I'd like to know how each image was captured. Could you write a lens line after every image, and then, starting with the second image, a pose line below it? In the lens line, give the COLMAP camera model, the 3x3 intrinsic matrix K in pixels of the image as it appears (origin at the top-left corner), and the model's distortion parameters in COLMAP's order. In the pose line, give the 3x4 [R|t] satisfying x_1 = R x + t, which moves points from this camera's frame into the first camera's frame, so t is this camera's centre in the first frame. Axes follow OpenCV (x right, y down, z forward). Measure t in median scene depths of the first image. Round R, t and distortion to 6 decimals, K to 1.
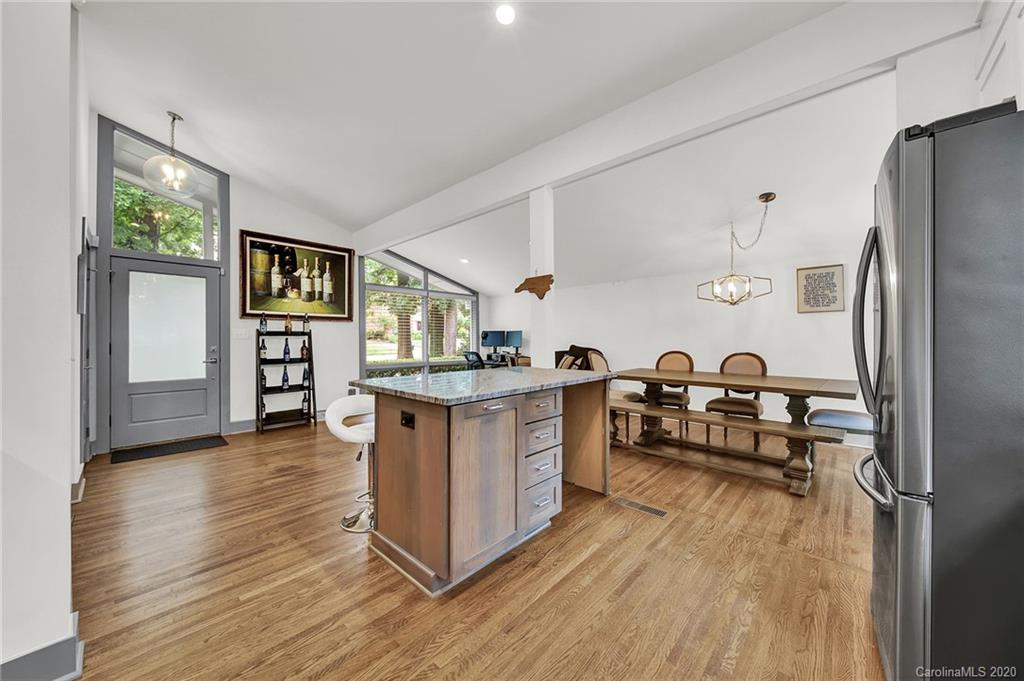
lens RADIAL K [[365.2, 0, 512.6], [0, 365.2, 339.4], [0, 0, 1]] dist [-0.002868, -0.000167]
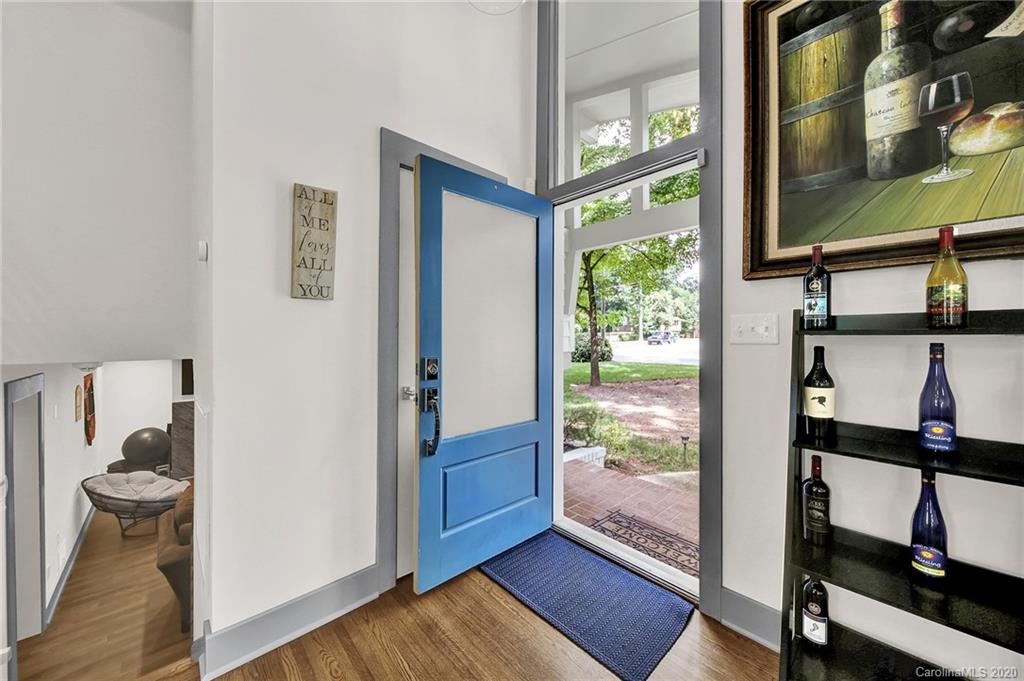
lens RADIAL K [[370.1, 0, 513.5], [0, 370.1, 332.4], [0, 0, 1]] dist [-0.002626, -0.000129]
pose [[-0.069166, -0.005351, -0.997591, -0.387380], [-0.001091, 0.999985, -0.005288, -0.009245], [0.997605, 0.000722, -0.069171, 0.772184]]
